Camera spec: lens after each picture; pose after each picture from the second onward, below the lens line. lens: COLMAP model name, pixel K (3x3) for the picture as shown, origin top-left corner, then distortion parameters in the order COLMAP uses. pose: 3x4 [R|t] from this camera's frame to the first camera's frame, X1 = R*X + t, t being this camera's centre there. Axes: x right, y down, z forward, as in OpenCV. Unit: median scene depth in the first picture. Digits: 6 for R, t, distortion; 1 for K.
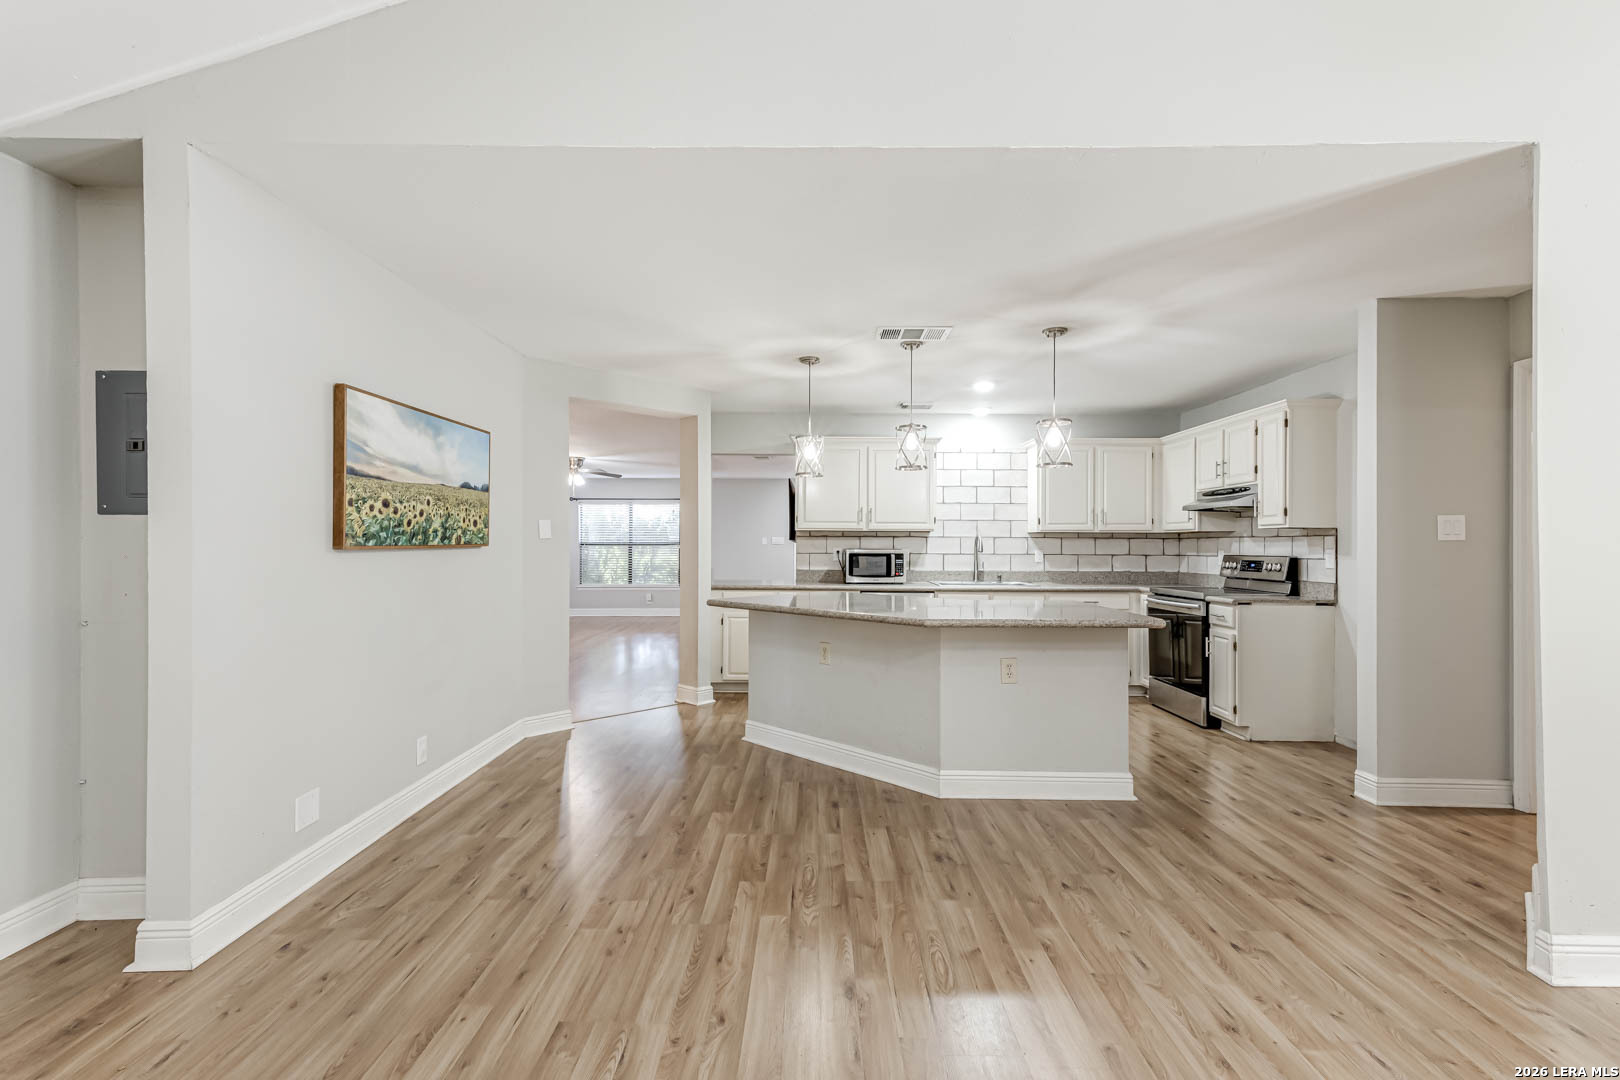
lens RADIAL K [[720.0, 0, 809.3], [0, 720.0, 541.3], [0, 0, 1]] dist [0.022098, -0.000322]
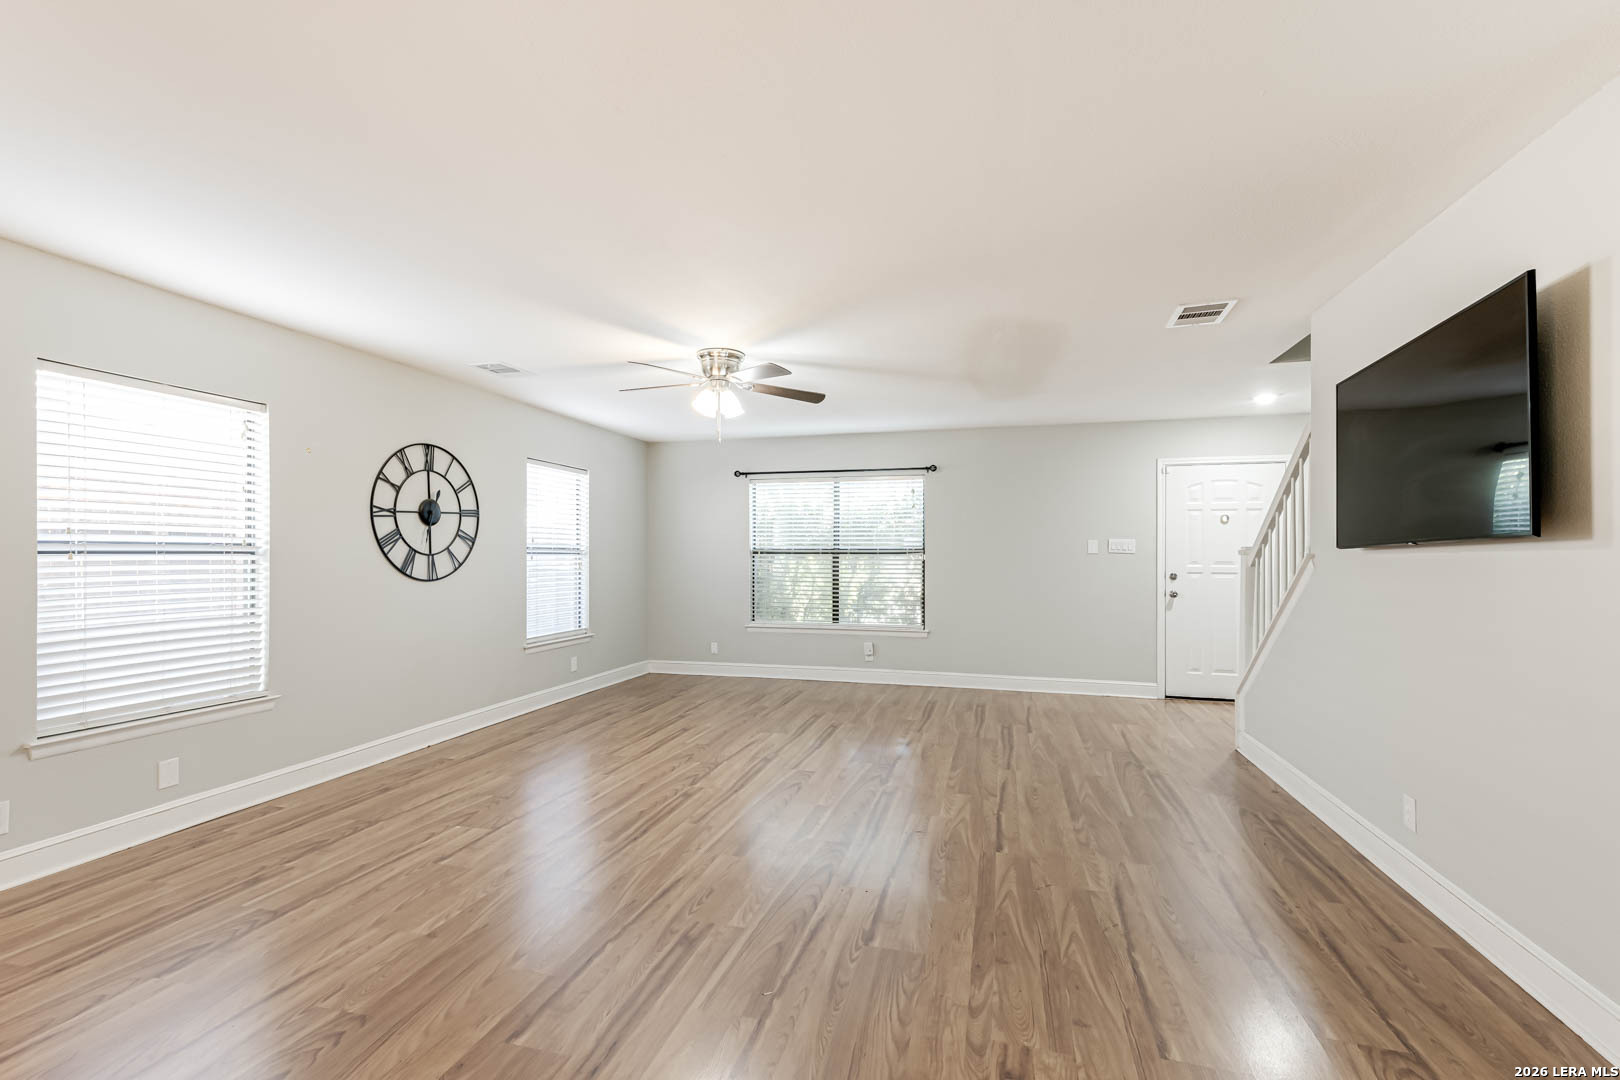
lens RADIAL K [[720.0, 0, 803.8], [0, 720.0, 550.0], [0, 0, 1]] dist [0.022098, -0.000322]
pose [[0.963877, -0.002037, -0.266338, -0.317963], [0.002364, 0.999997, 0.000908, 0.004821], [0.266336, -0.001505, 0.963879, 1.166135]]
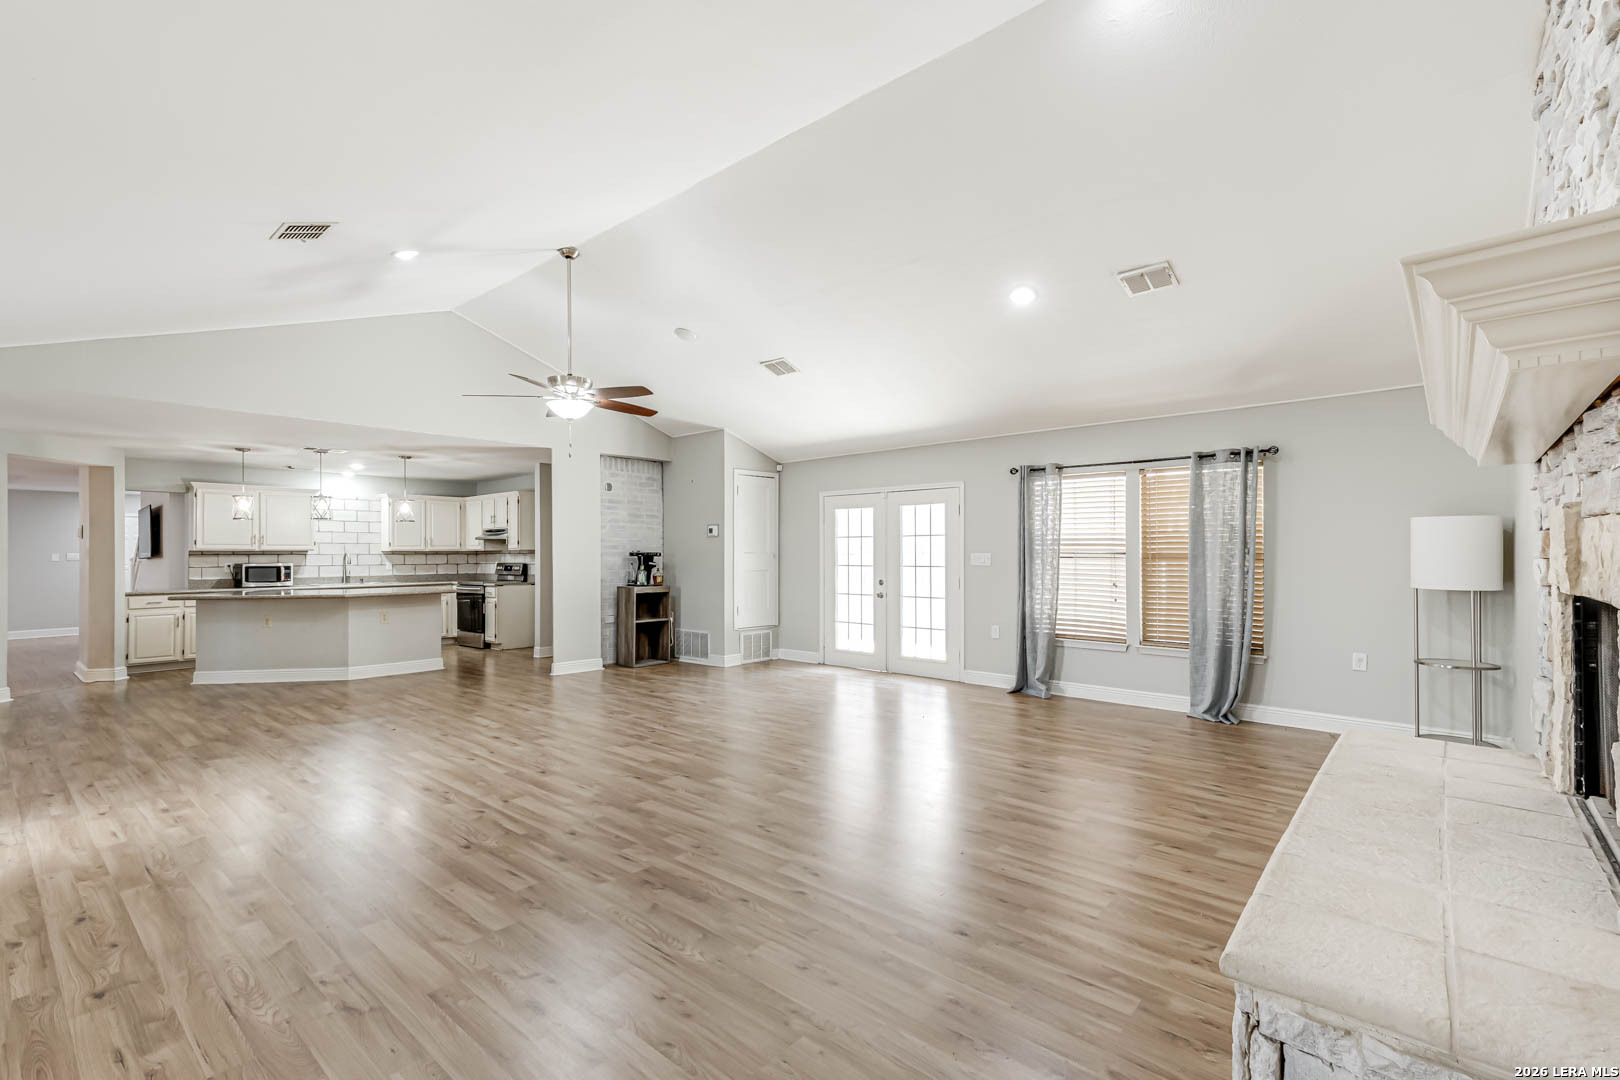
lens RADIAL K [[720.0, 0, 802.5], [0, 720.0, 546.3], [0, 0, 1]] dist [0.022098, -0.000322]
pose [[0.654576, 0.001119, 0.755996, -0.390614], [0.004732, 0.999973, -0.005577, -0.012687], [-0.755982, 0.007228, 0.654553, -0.980042]]
